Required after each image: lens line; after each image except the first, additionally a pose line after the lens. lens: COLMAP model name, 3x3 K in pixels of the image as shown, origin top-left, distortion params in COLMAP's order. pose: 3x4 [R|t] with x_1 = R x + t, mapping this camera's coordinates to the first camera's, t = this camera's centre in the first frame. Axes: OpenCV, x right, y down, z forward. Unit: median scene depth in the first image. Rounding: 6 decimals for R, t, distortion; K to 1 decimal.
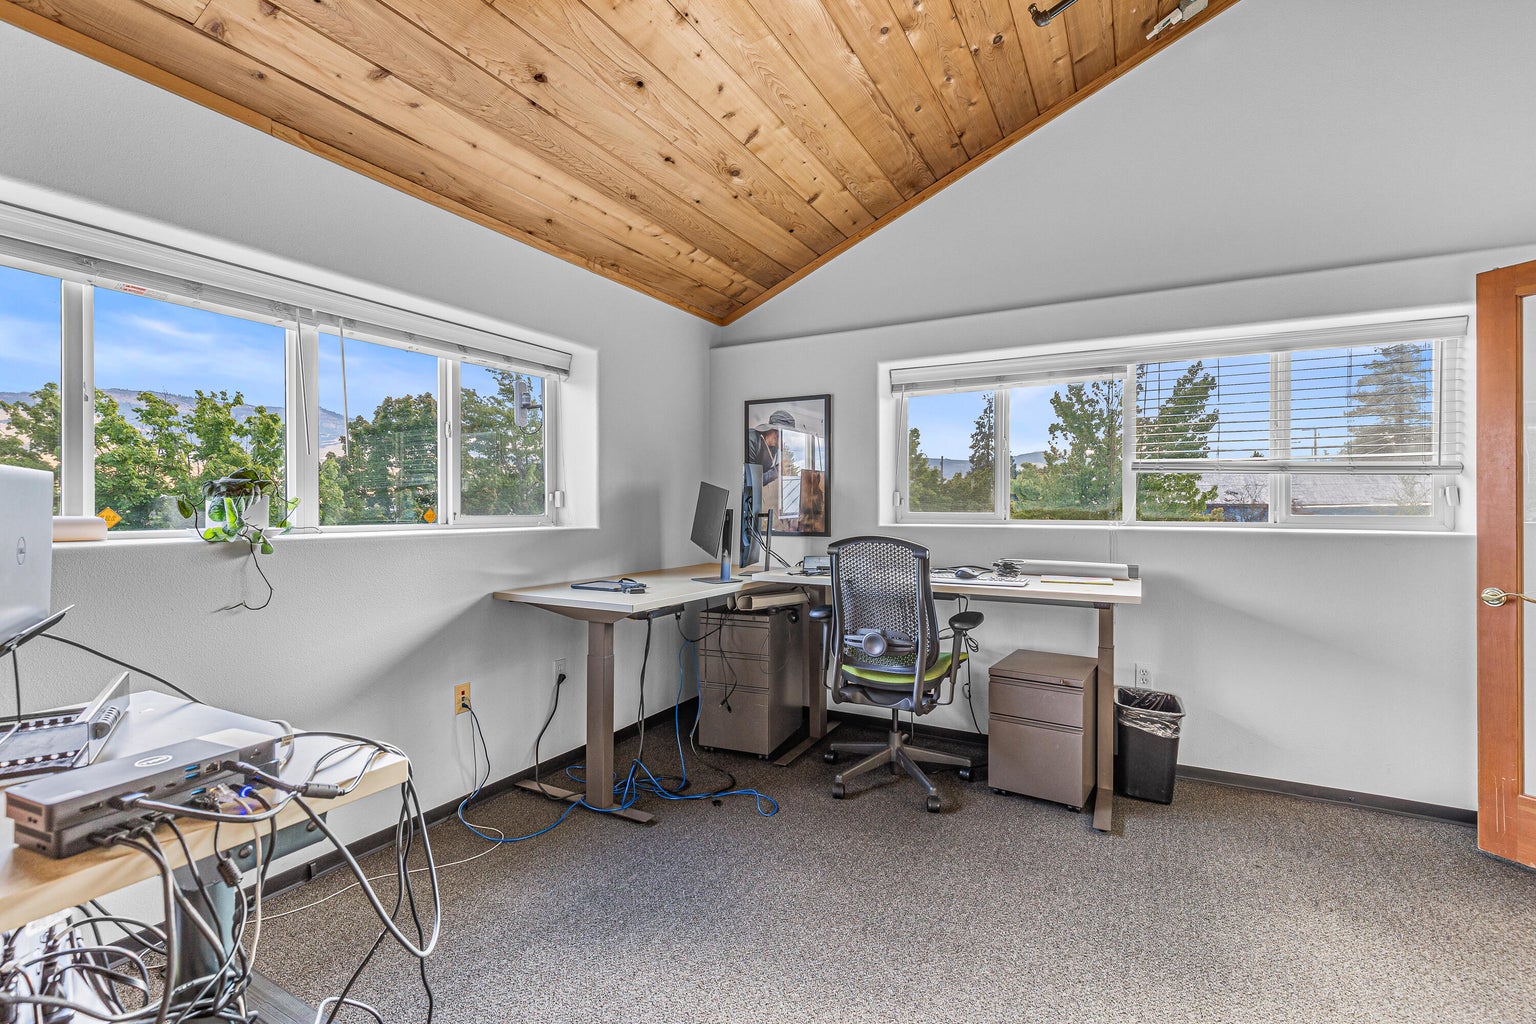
lens RADIAL K [[704.6, 0, 762.1], [0, 704.6, 513.8], [0, 0, 1]] dist [0.005174, -0.001078]
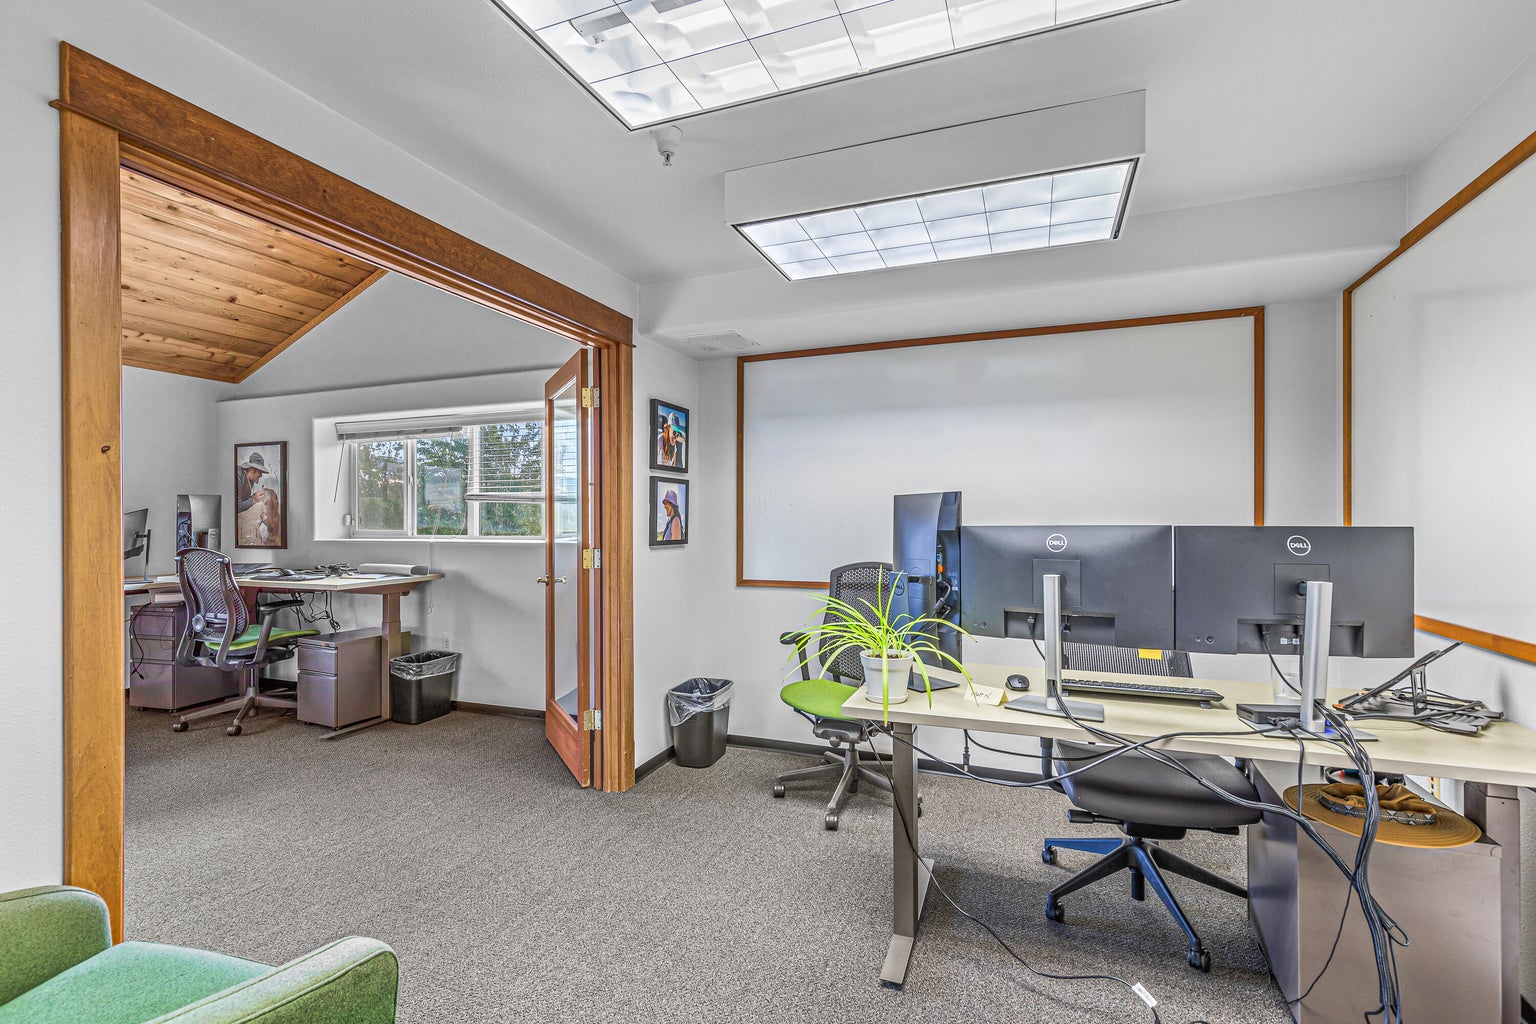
lens RADIAL K [[704.6, 0, 771.7], [0, 704.6, 512.6], [0, 0, 1]] dist [0.005174, -0.001078]
pose [[0.989976, -0.002965, 0.141207, 0.807860], [0.005835, 0.999785, -0.019914, -0.003788], [-0.141118, 0.020539, 0.989780, -0.436631]]
